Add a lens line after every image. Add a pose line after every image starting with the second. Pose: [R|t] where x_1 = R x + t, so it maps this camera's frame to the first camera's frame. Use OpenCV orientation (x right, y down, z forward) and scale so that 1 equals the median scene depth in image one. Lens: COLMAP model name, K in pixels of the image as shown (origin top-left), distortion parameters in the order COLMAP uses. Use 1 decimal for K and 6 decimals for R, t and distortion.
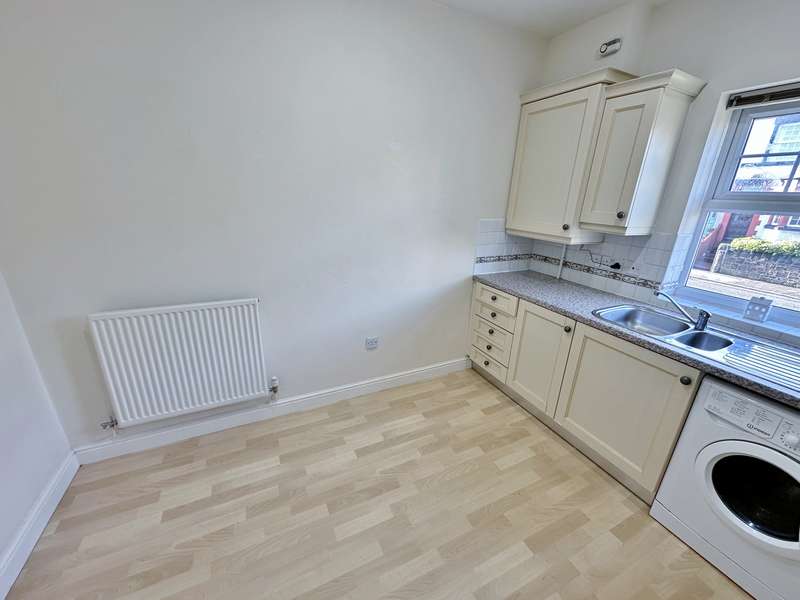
lens RADIAL K [[319.3, 0, 399.6], [0, 319.3, 299.8], [0, 0, 1]] dist [0.002956, 0.000190]
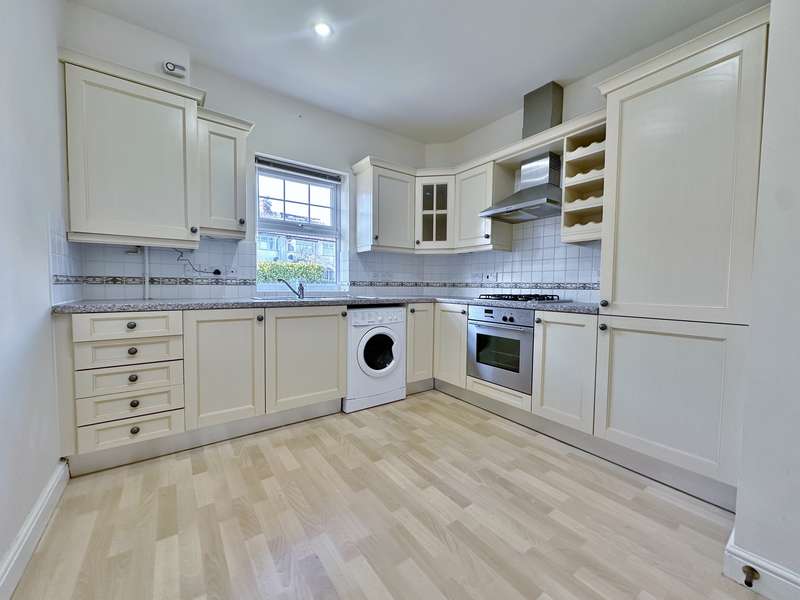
lens RADIAL K [[319.3, 0, 400.7], [0, 319.3, 300.0], [0, 0, 1]] dist [0.002956, 0.000190]
pose [[-0.179276, -0.080042, 0.980537, -0.571123], [0.303572, 0.943547, 0.132525, 0.033111], [-0.935791, 0.321423, -0.144857, 0.656856]]
